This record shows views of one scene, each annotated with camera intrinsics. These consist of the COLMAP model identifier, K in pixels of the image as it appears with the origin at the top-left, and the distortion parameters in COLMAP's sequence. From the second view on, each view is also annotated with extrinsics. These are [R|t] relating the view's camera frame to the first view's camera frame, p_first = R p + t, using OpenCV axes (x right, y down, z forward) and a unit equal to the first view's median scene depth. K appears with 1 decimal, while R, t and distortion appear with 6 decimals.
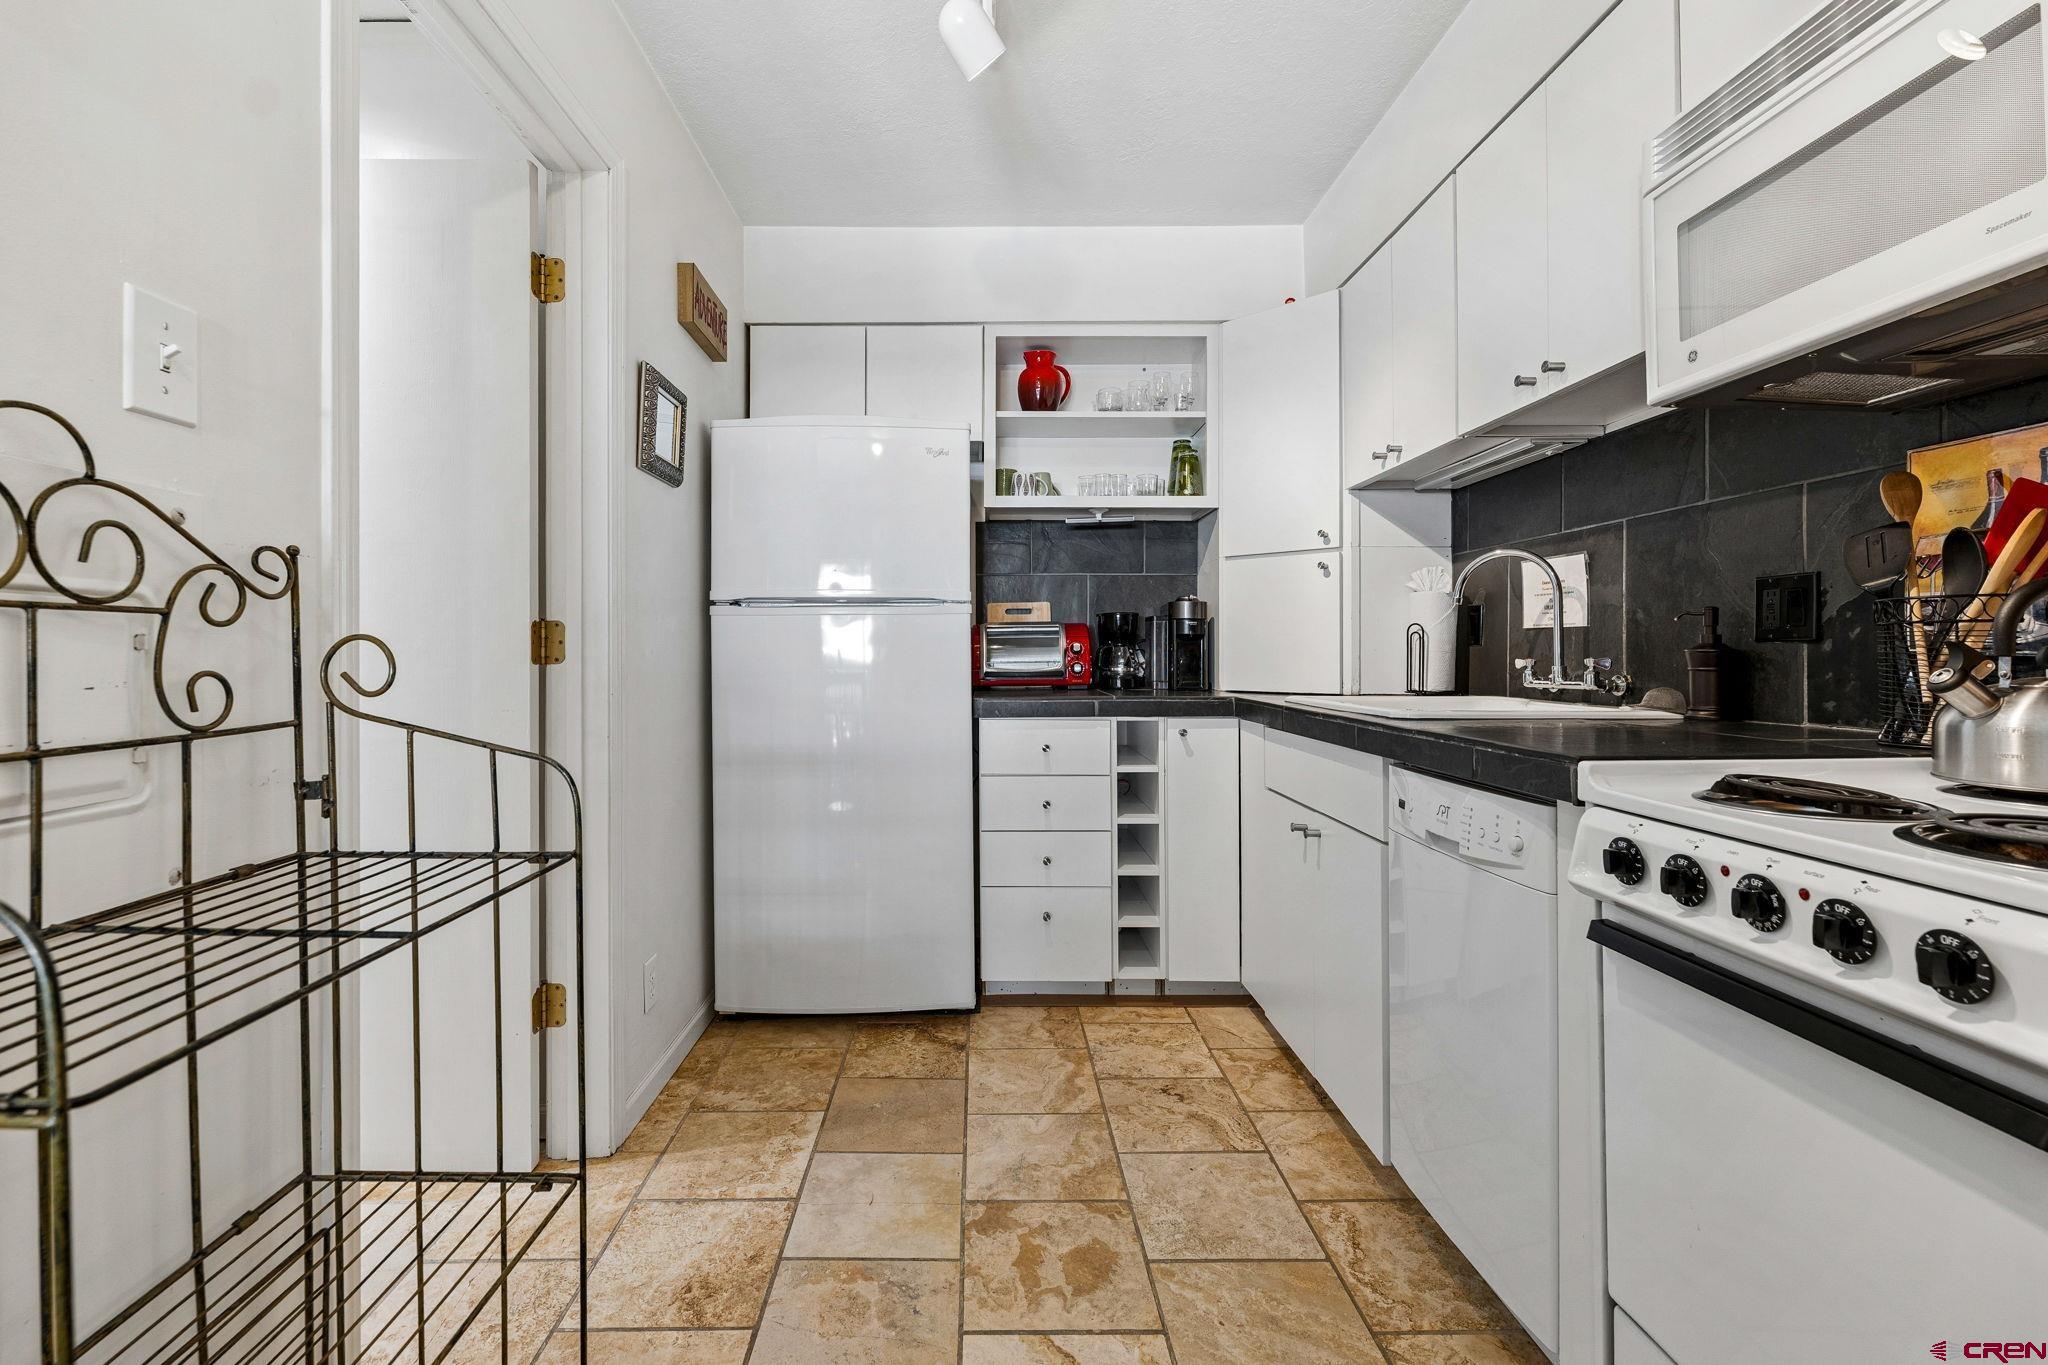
lens RADIAL K [[863.7, 0, 980.3], [0, 863.7, 650.4], [0, 0, 1]] dist [-0.001568, -0.000563]
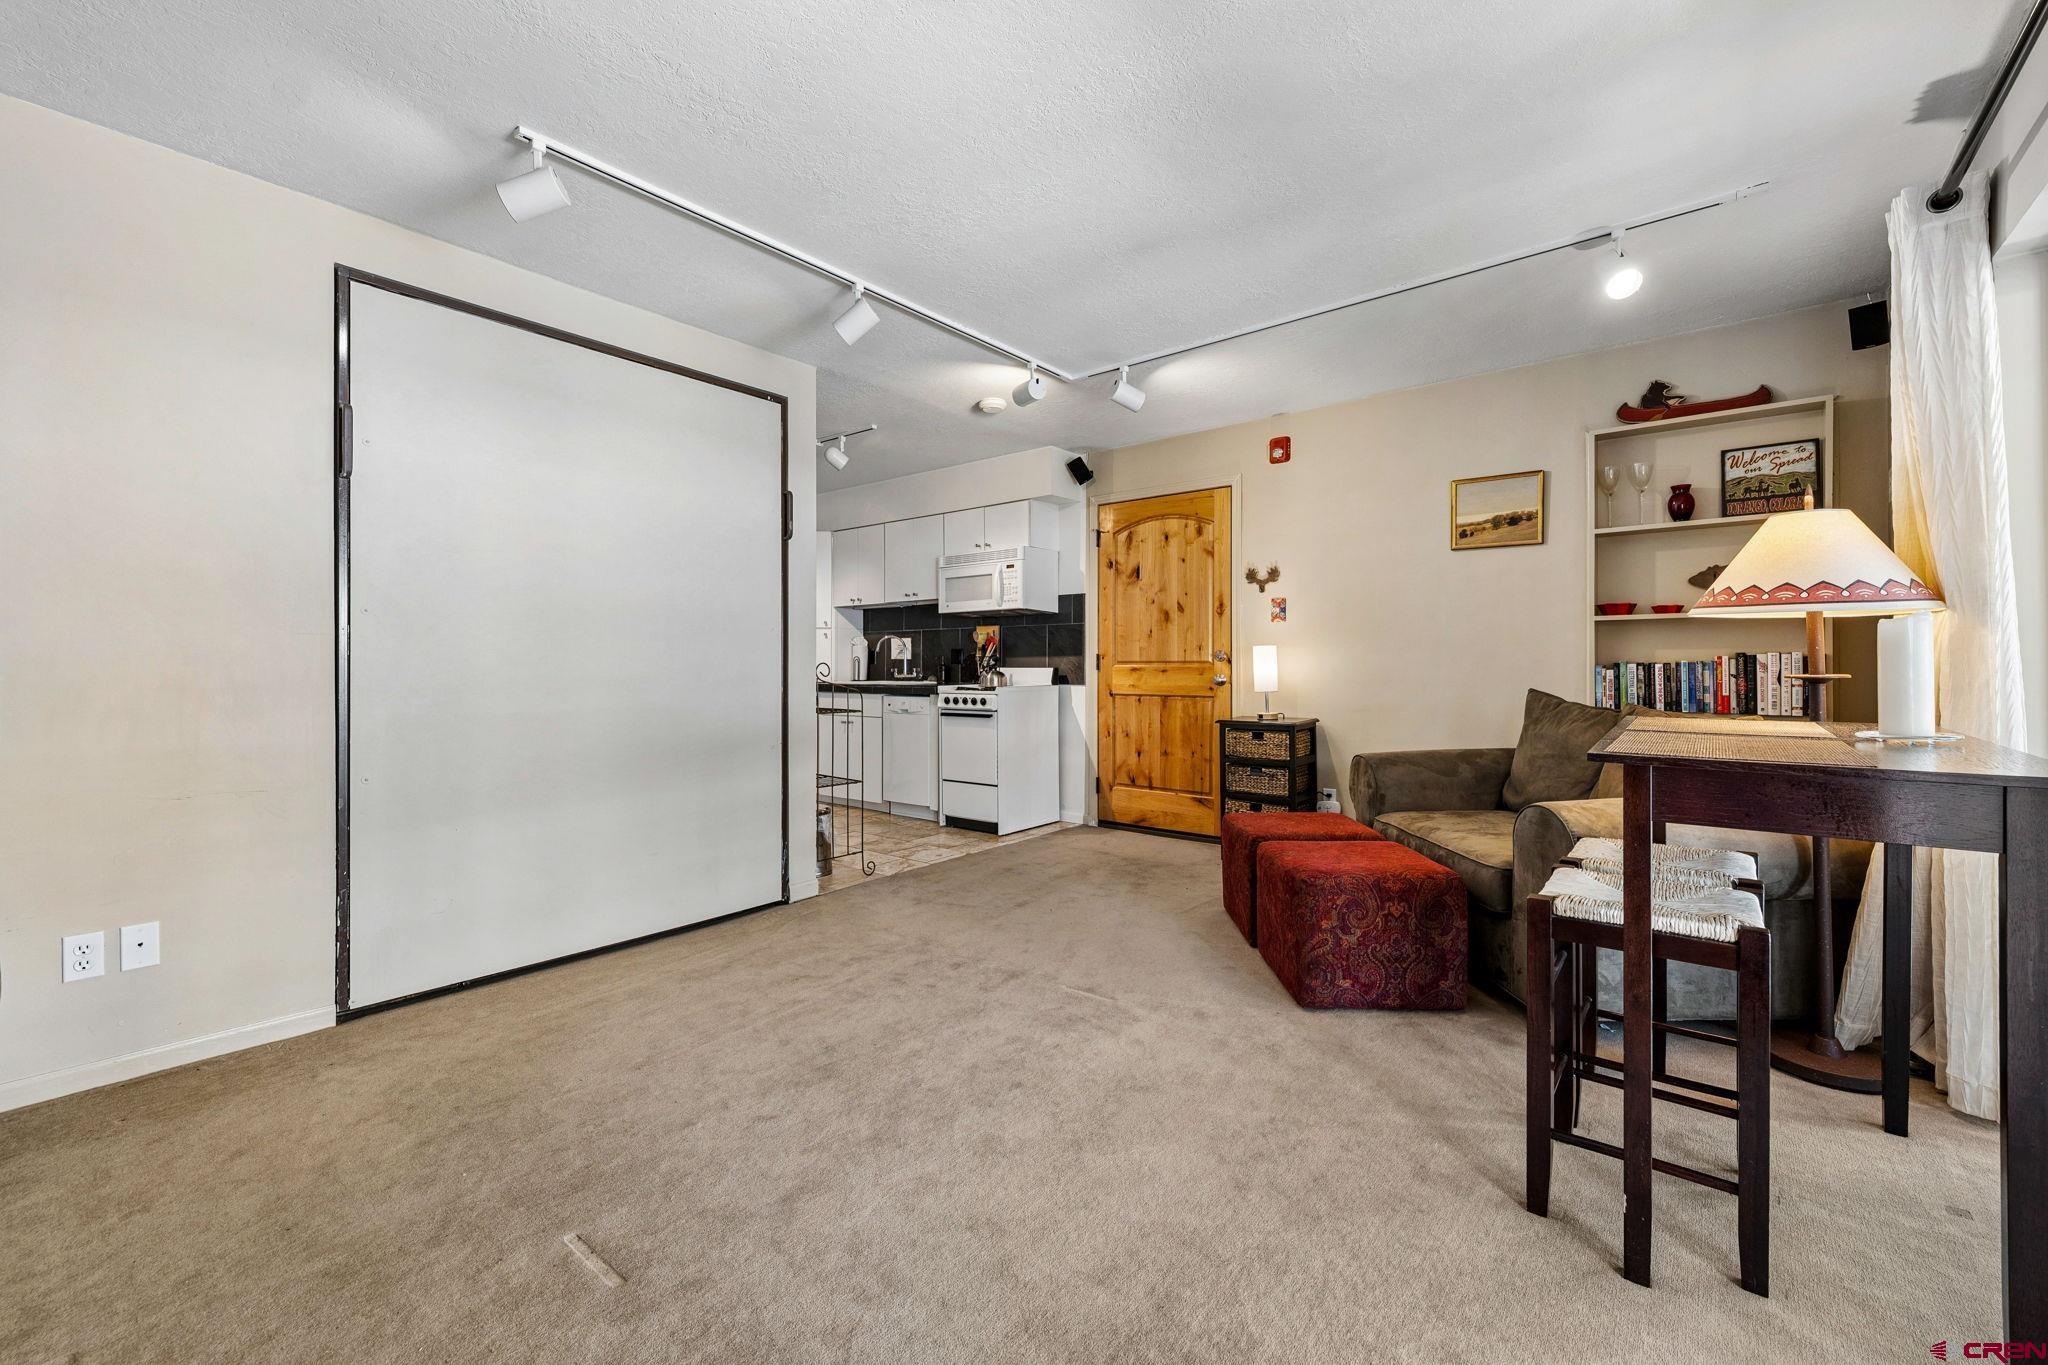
lens RADIAL K [[841.7, 0, 1010.5], [0, 841.7, 659.7], [0, 0, 1]] dist [0.000646, -0.000137]
pose [[0.635861, 0.005448, 0.771784, -1.449143], [-0.000881, 0.999980, -0.006333, -0.003708], [-0.771803, 0.003347, 0.635853, -1.274990]]
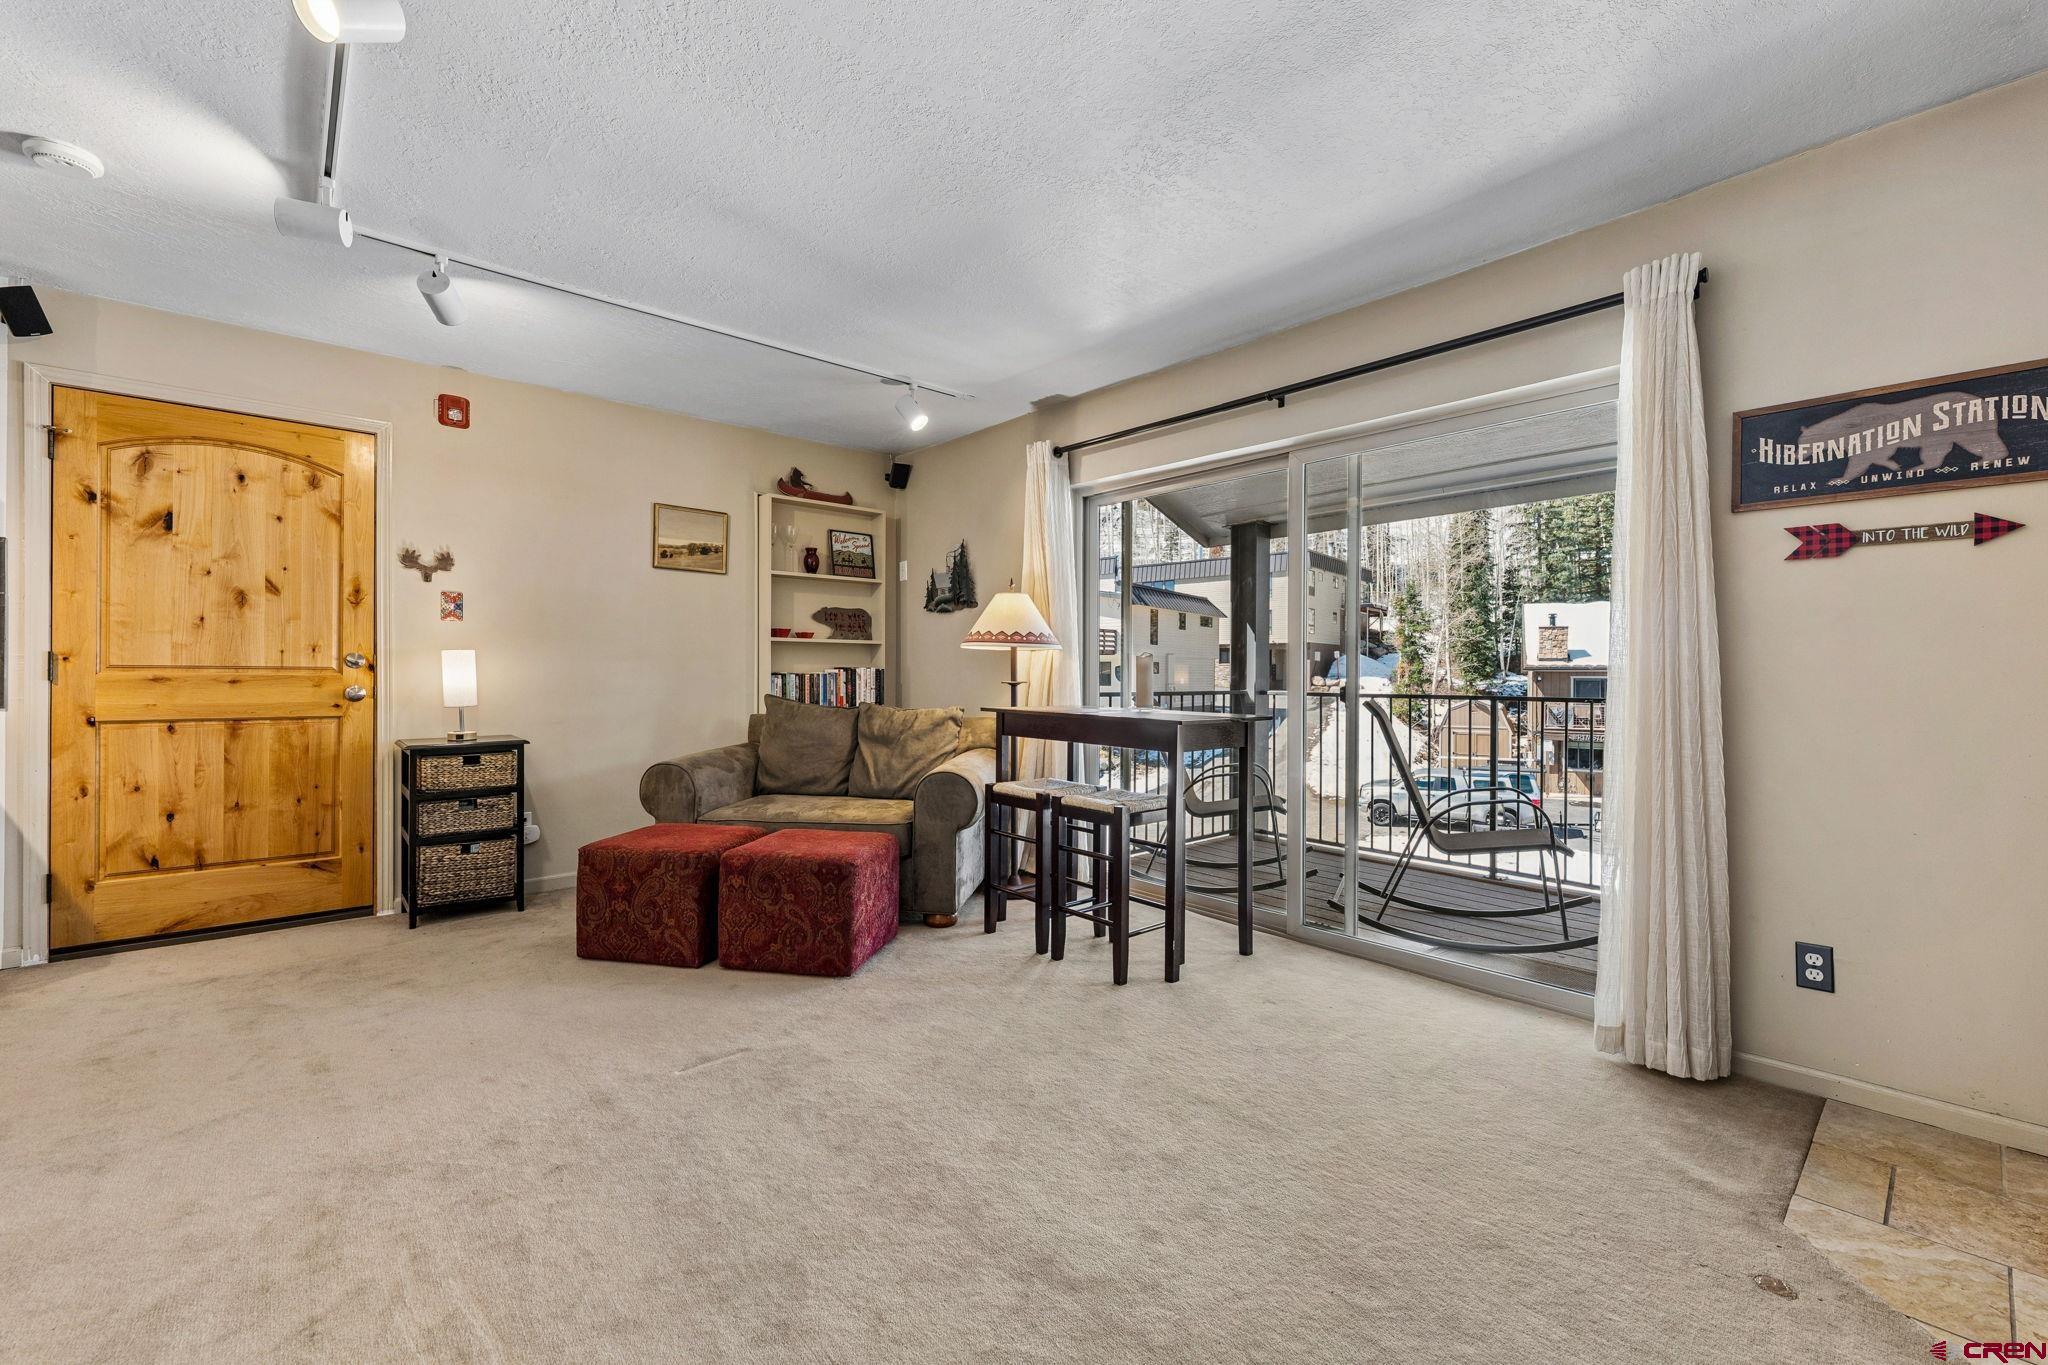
lens RADIAL K [[833.3, 0, 1024.0], [0, 833.3, 682.5], [0, 0, 1]] dist [0.001541, 0.000091]
pose [[-0.666780, -0.008400, 0.745208, -1.451315], [-0.005545, 0.999965, 0.006310, -0.003578], [-0.745234, 0.000075, -0.666803, -0.178116]]
